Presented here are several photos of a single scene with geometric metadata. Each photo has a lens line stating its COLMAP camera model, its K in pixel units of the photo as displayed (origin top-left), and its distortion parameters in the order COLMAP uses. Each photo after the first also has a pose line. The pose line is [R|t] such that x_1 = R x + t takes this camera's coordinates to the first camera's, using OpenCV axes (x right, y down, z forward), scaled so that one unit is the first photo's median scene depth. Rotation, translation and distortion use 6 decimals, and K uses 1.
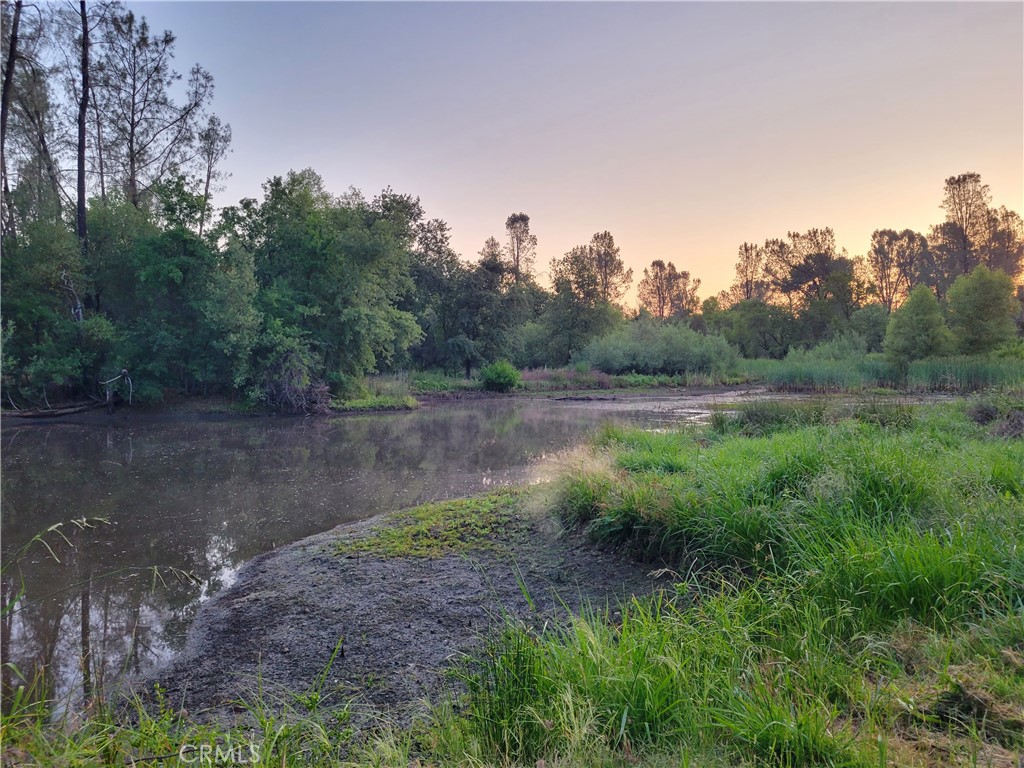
lens RADIAL K [[826.7, 0, 505.7], [0, 826.7, 381.3], [0, 0, 1]] dist [0.073576, -0.051754]
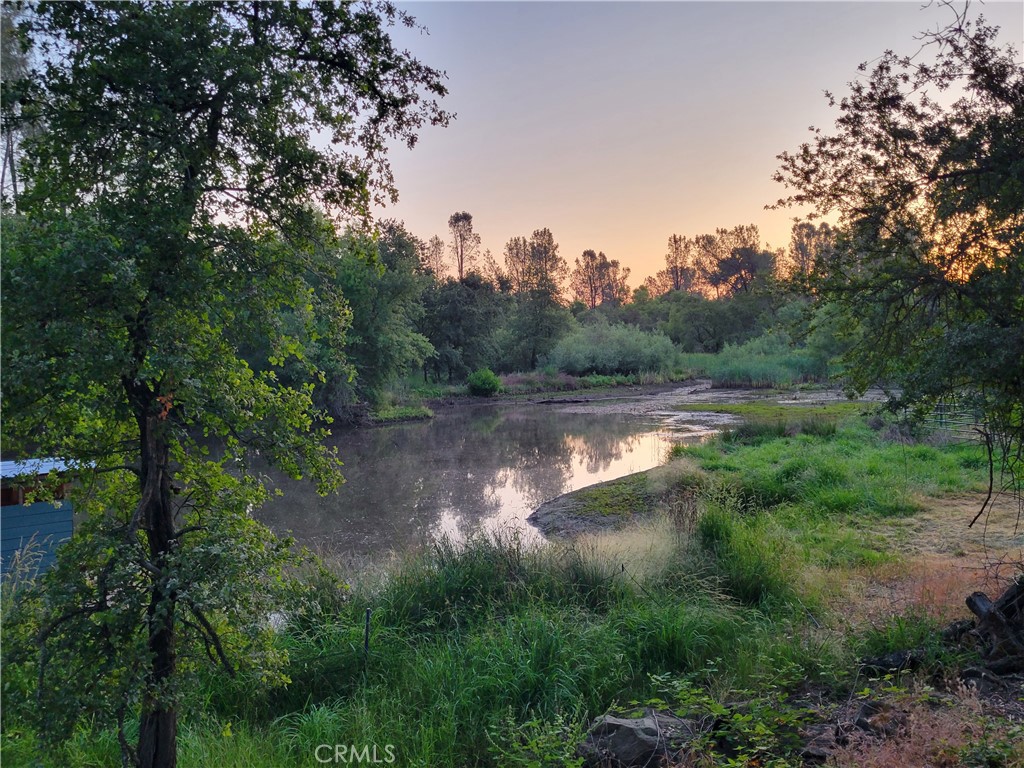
lens RADIAL K [[932.4, 0, 512.0], [0, 932.4, 384.0], [0, 0, 1]] dist [0.121887, 0.004030]
pose [[0.991472, -0.028156, 0.127240, -0.075044], [0.024874, 0.999318, 0.027306, -0.021806], [-0.127922, -0.023908, 0.991496, -0.150346]]
